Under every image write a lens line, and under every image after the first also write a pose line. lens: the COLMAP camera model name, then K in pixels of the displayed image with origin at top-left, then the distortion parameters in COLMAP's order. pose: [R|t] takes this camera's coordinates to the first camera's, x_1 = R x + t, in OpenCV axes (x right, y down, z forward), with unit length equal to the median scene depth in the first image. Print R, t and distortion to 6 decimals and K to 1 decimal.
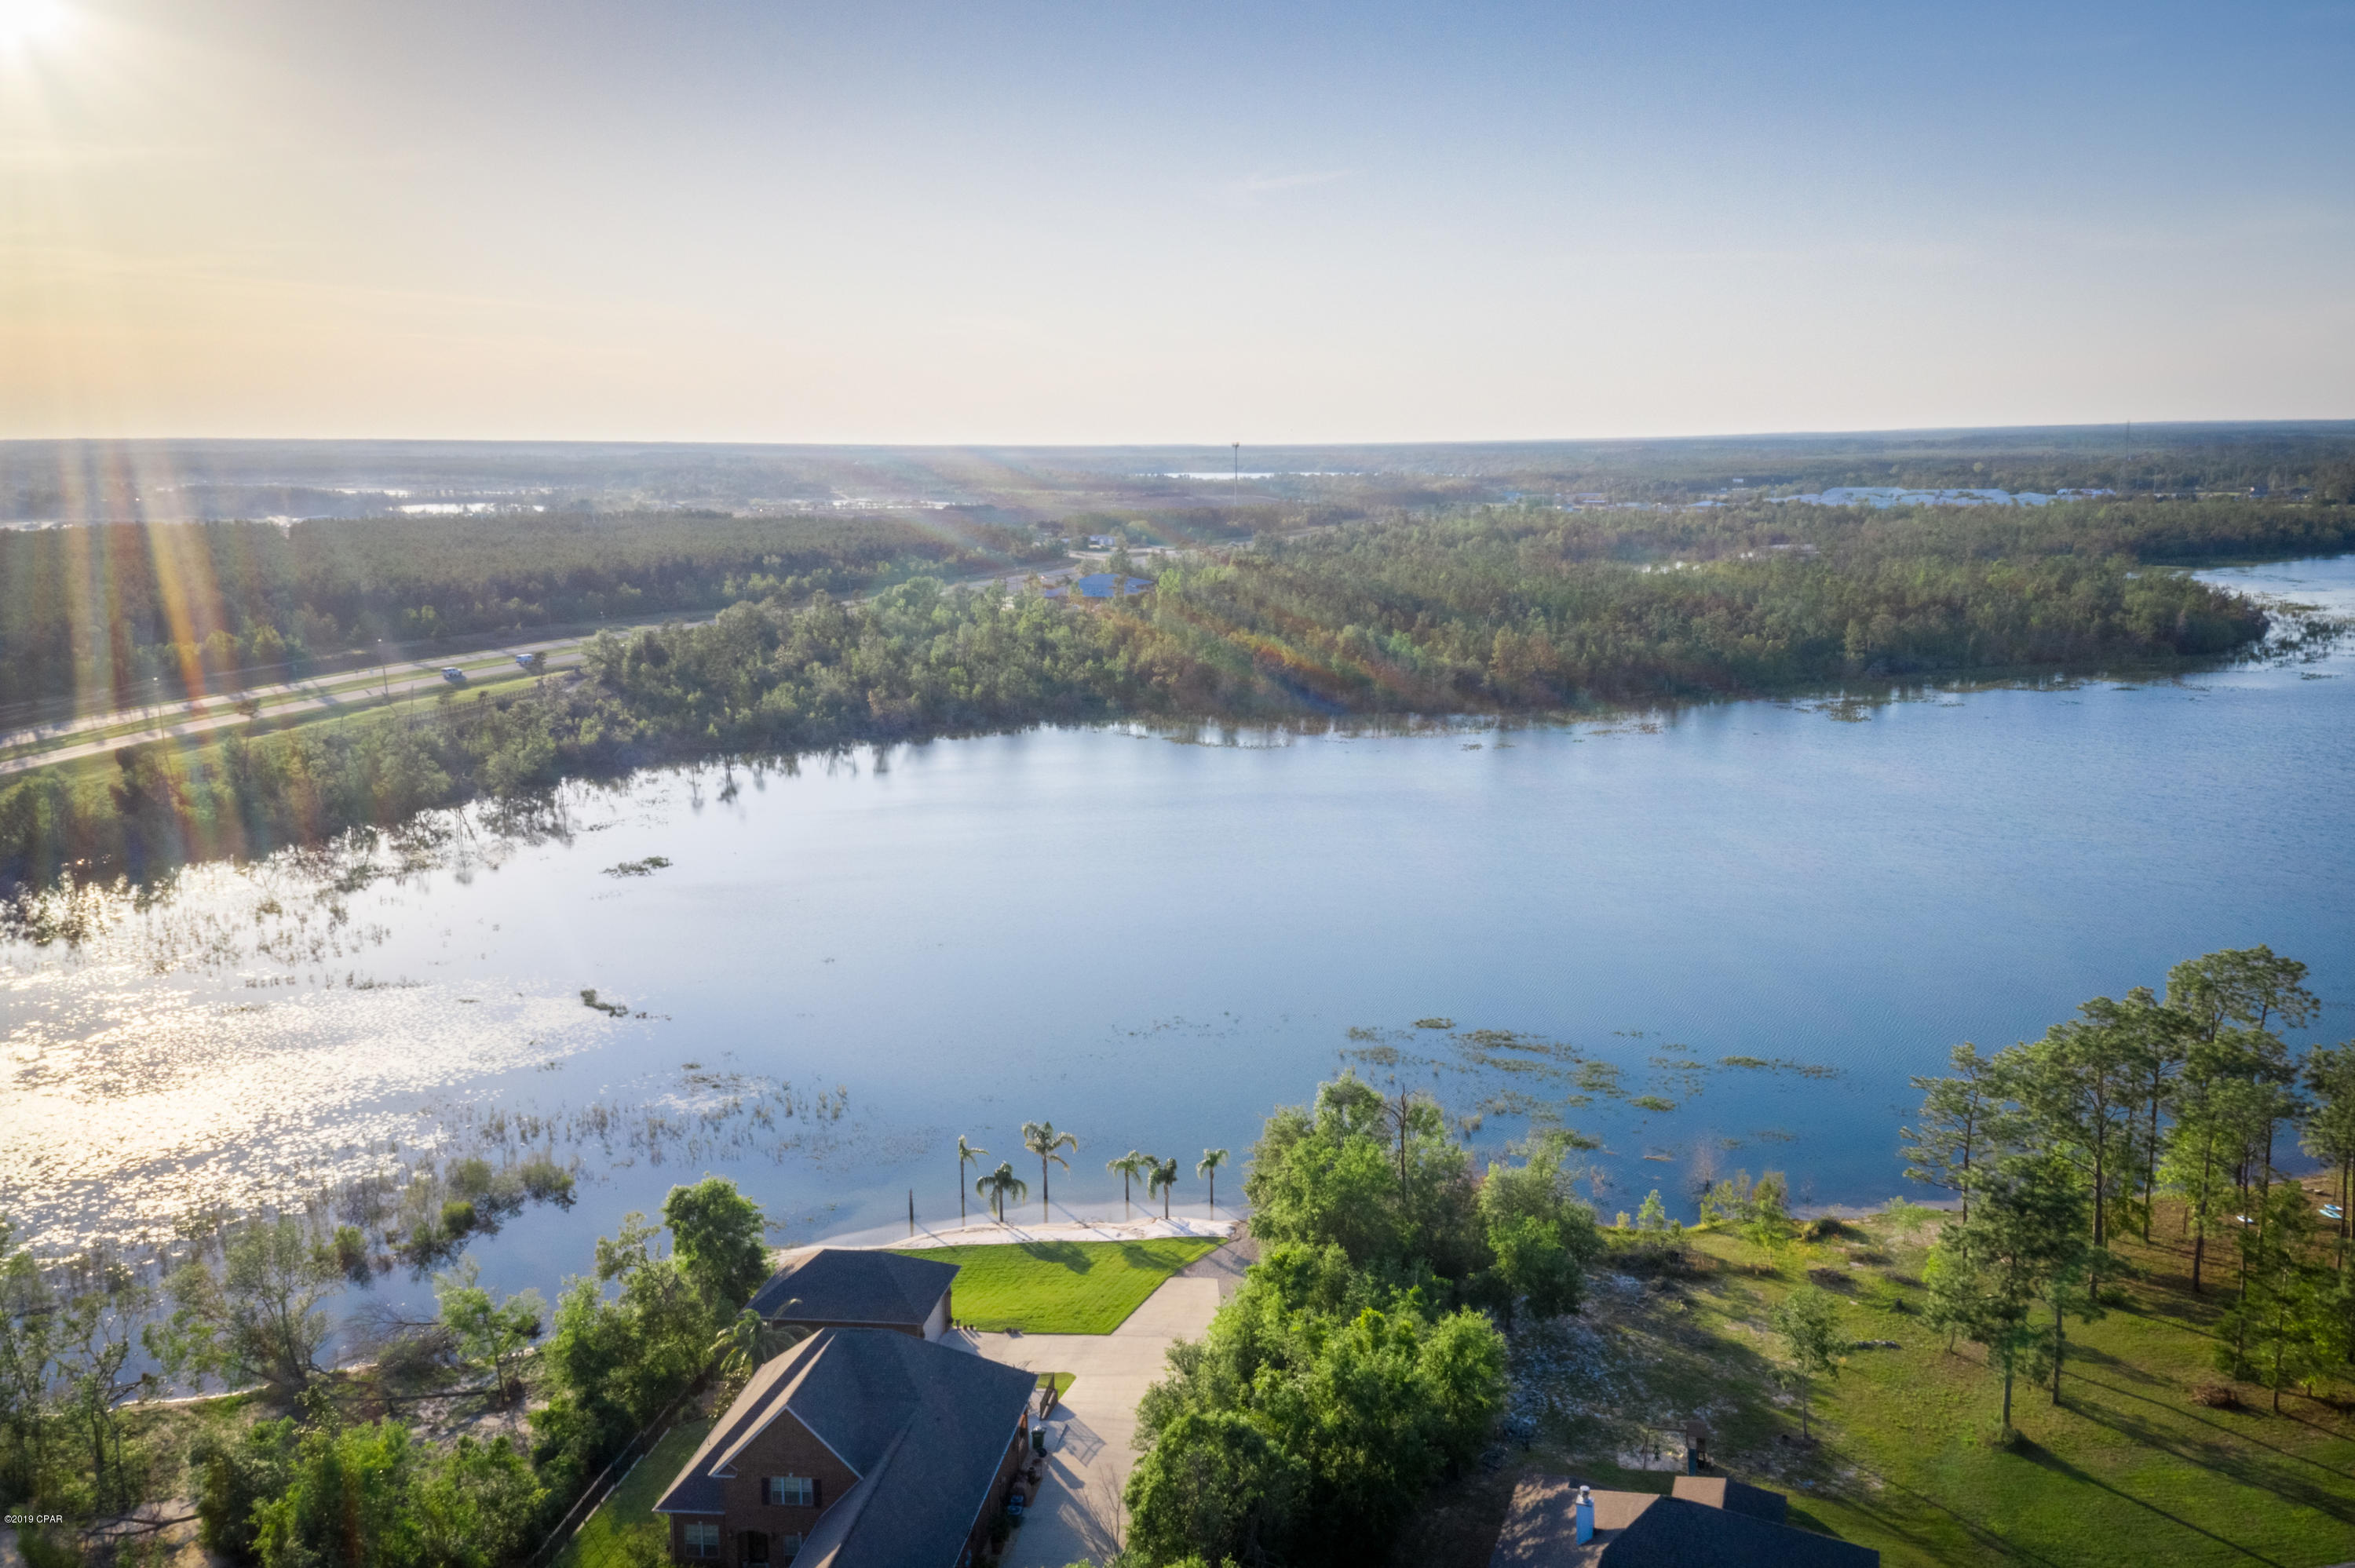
lens RADIAL K [[1892.2, 0, 1280.2], [0, 1892.2, 823.6], [0, 0, 1]] dist [0.171187, -0.241702]
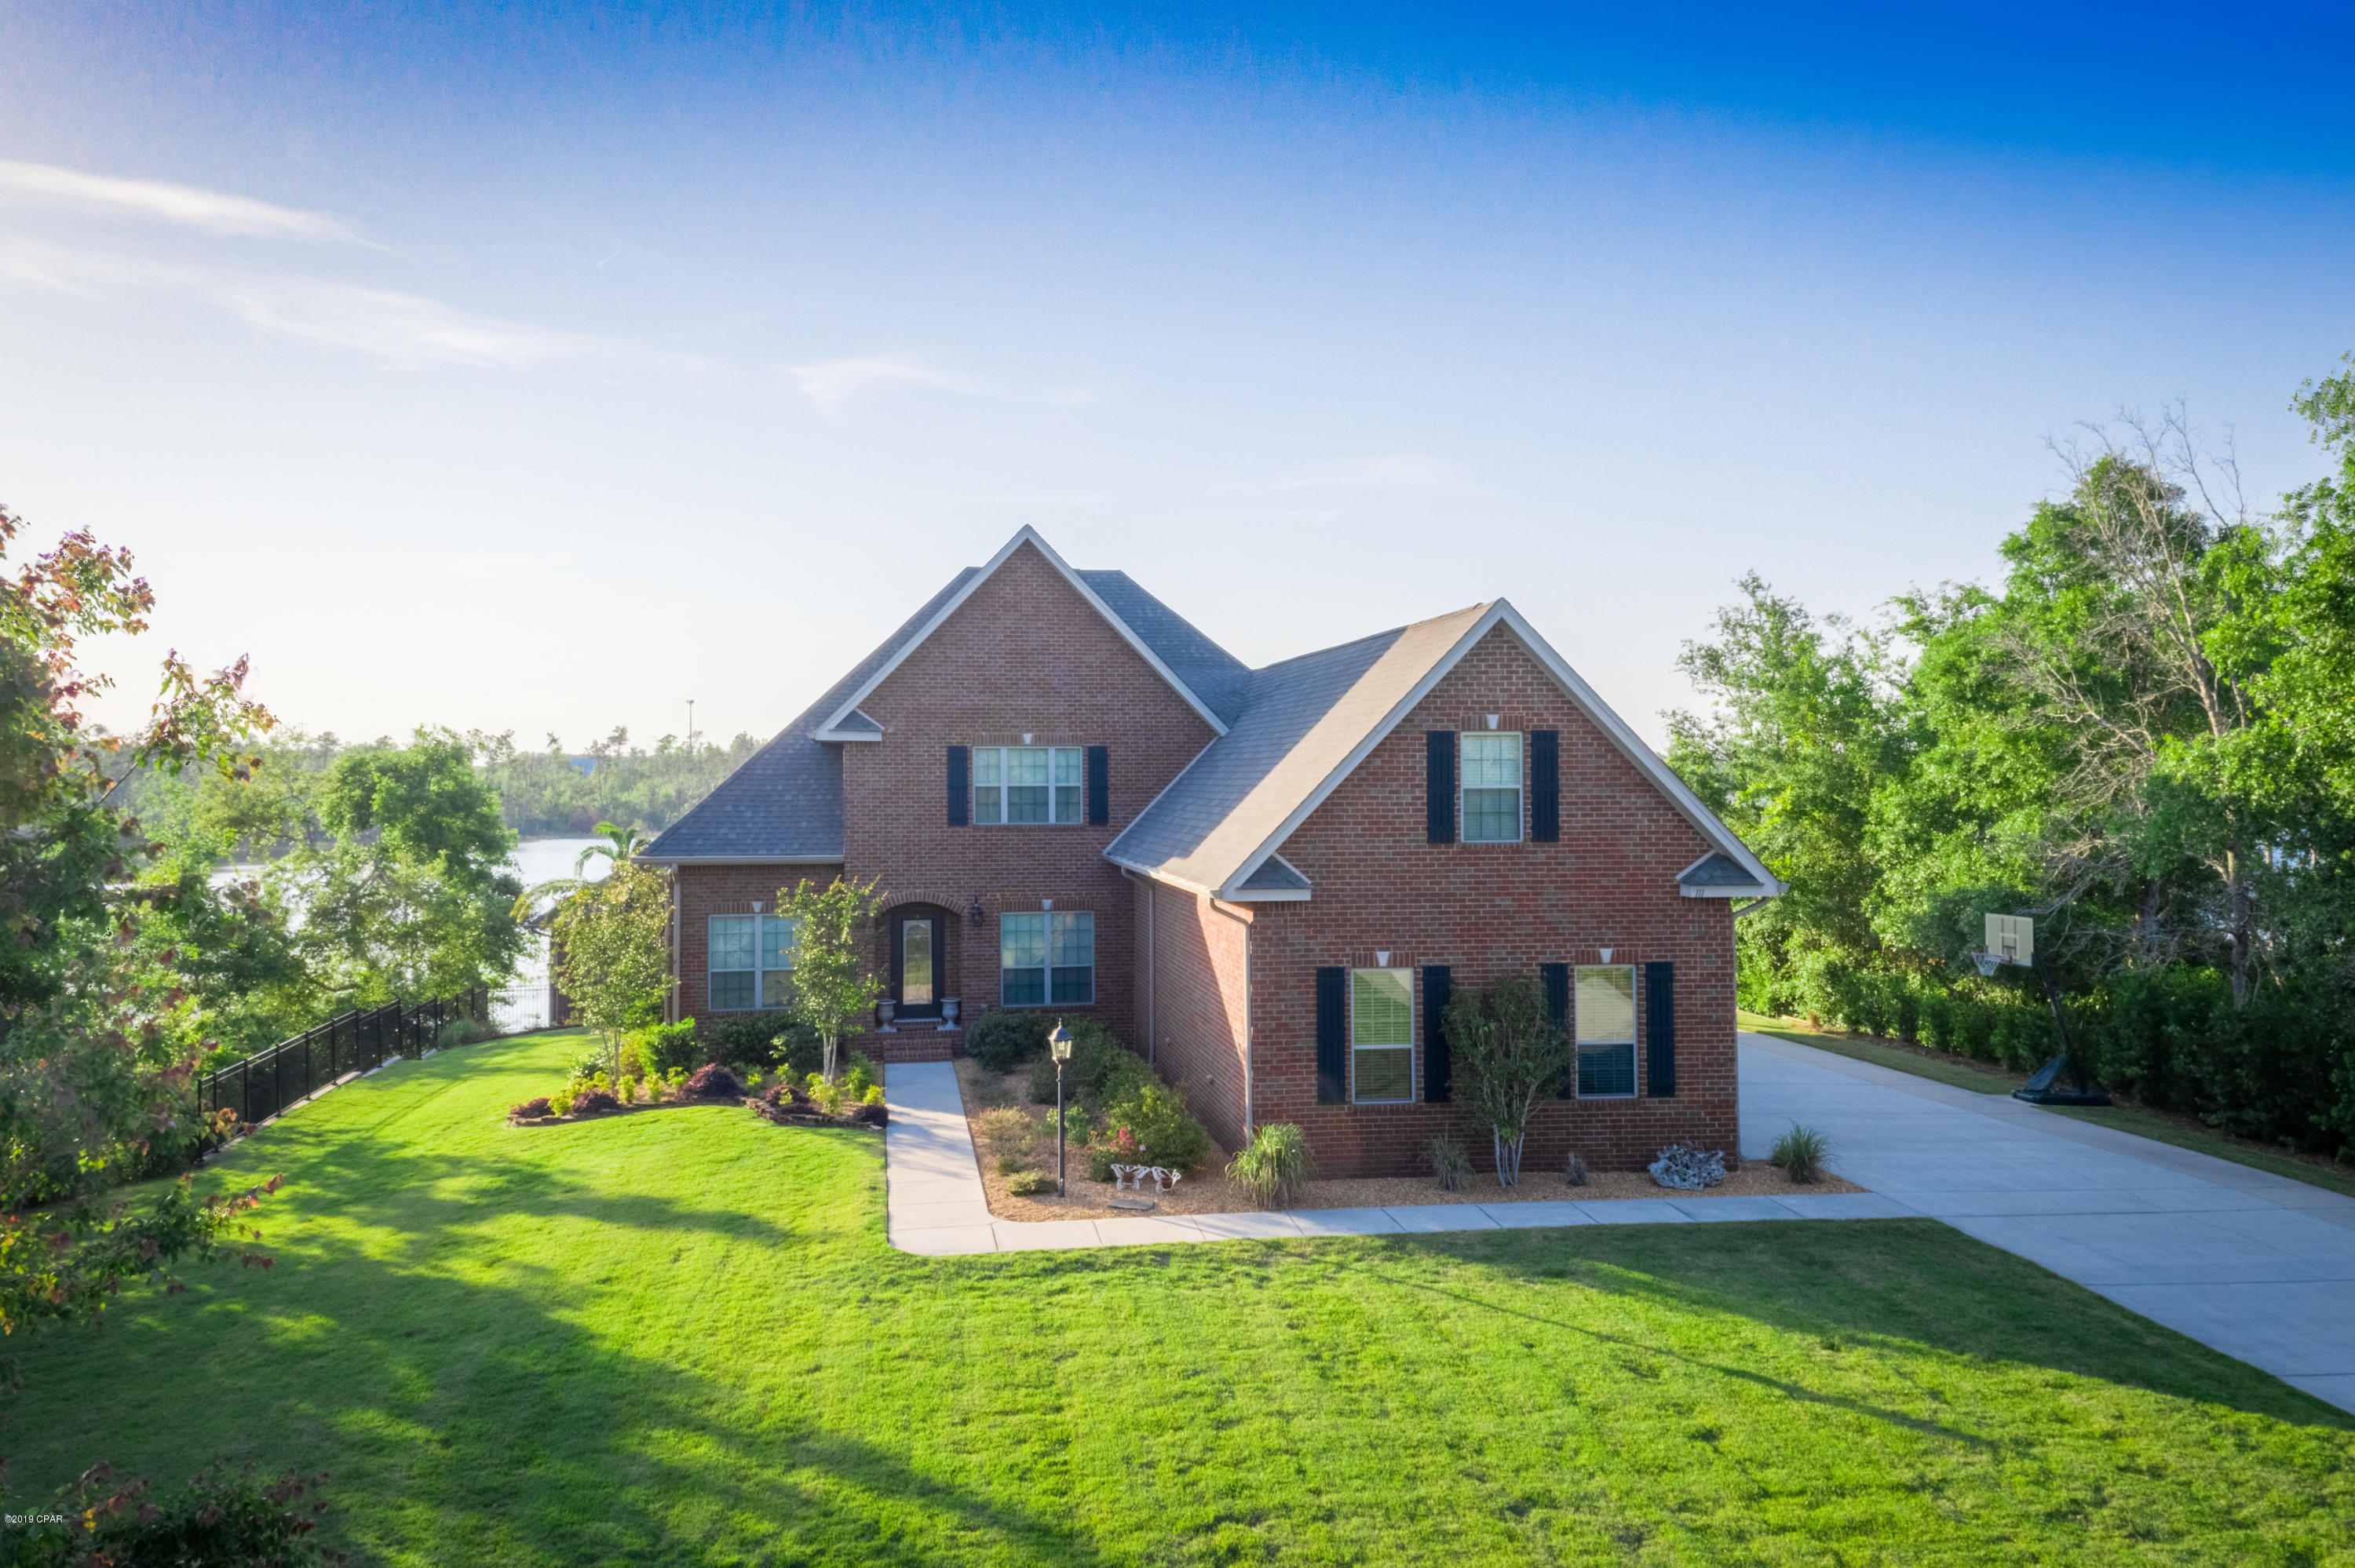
lens RADIAL K [[1881.8, 0, 1174.0], [0, 1881.8, 760.9], [0, 0, 1]] dist [0.238961, -0.336989]
pose [[0.970752, 0.003135, 0.240065, -0.193886], [0.044015, 0.980643, -0.190792, 0.255171], [-0.236016, 0.195778, 0.951823, 0.396529]]
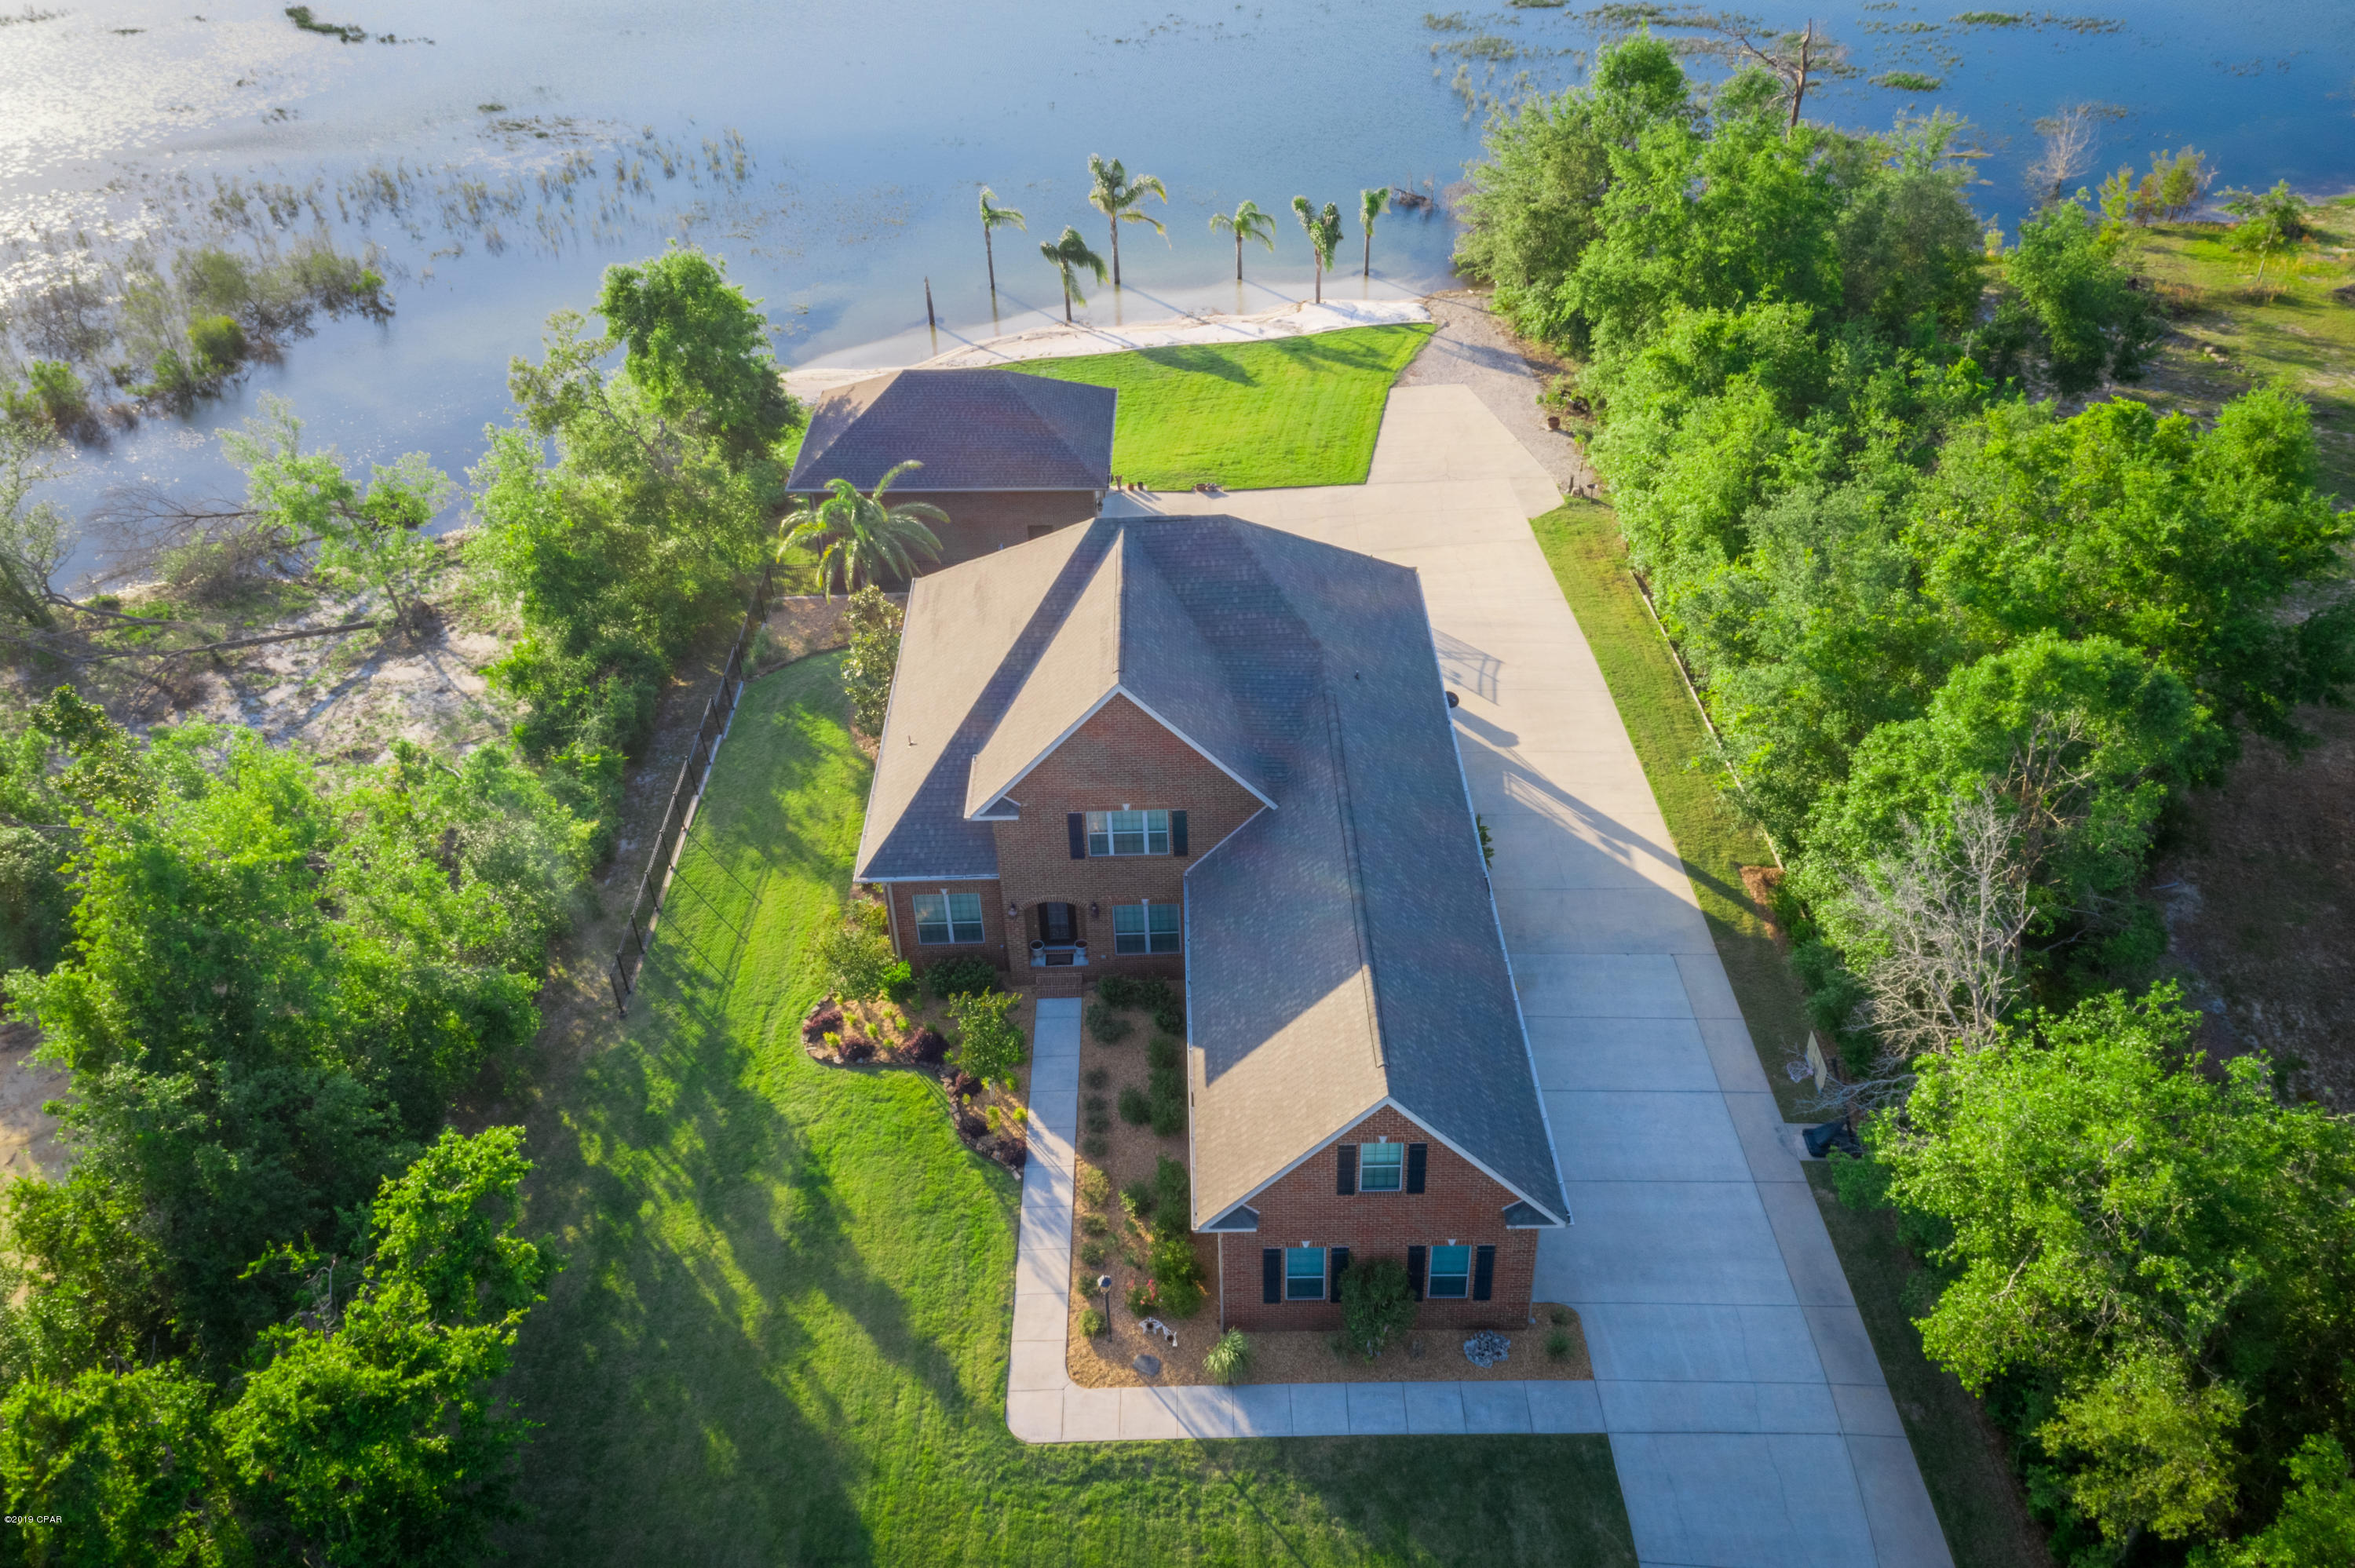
lens RADIAL K [[1822.2, 0, 1169.7], [0, 1822.2, 816.6], [0, 0, 1]] dist [0.277588, -0.373810]
pose [[0.995238, -0.076501, 0.060409, -0.167189], [0.041659, 0.894092, 0.445942, 0.077642], [-0.088126, -0.441302, 0.893021, 0.351910]]
